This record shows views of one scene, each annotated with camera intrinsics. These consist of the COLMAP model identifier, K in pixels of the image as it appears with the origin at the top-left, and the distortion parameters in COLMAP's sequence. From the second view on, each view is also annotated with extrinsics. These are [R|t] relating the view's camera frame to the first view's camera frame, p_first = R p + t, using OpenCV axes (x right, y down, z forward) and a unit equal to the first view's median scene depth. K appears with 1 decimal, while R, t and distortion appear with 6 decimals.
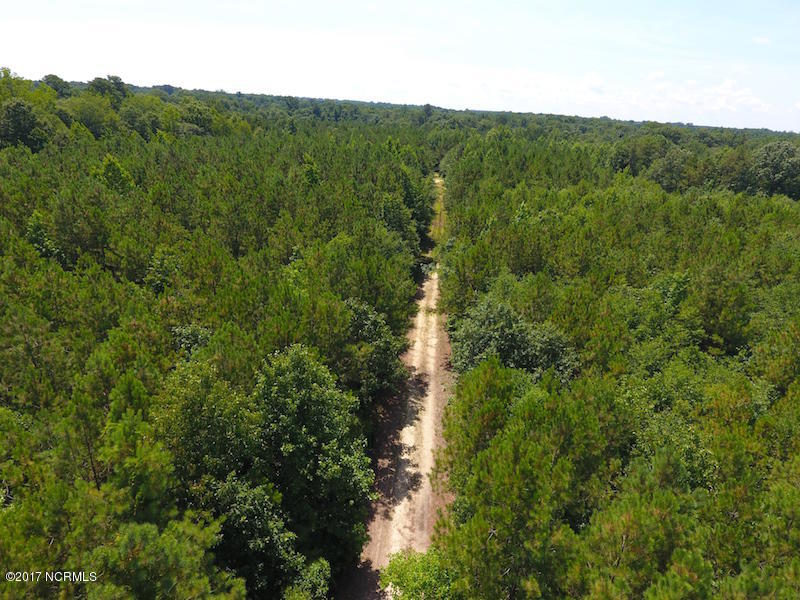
lens RADIAL K [[472.3, 0, 400.9], [0, 472.3, 299.4], [0, 0, 1]] dist [0.001936, -0.003766]
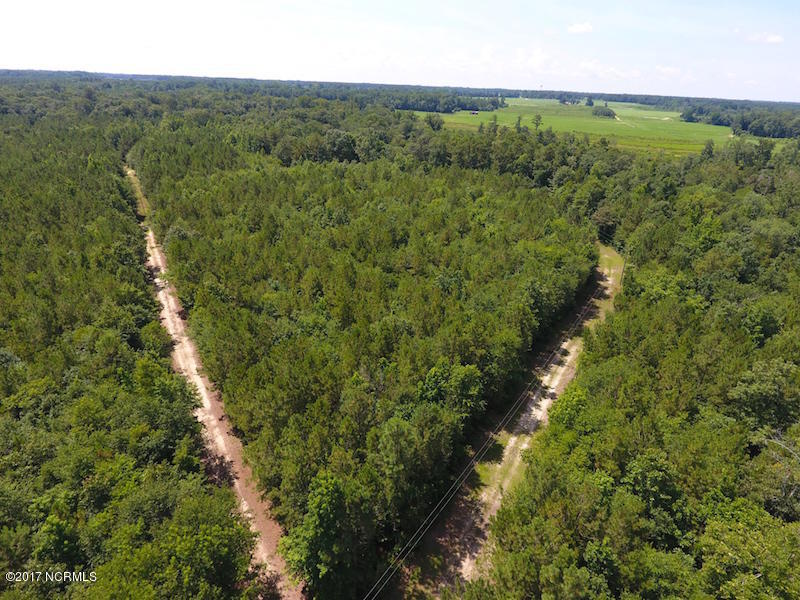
lens RADIAL K [[472.3, 0, 397.4], [0, 472.3, 297.7], [0, 0, 1]] dist [0.001936, -0.003766]
pose [[0.824909, -0.267039, 0.498212, -0.137485], [0.232034, 0.963664, 0.132332, 0.200980], [-0.515447, 0.006440, 0.856897, -1.266015]]
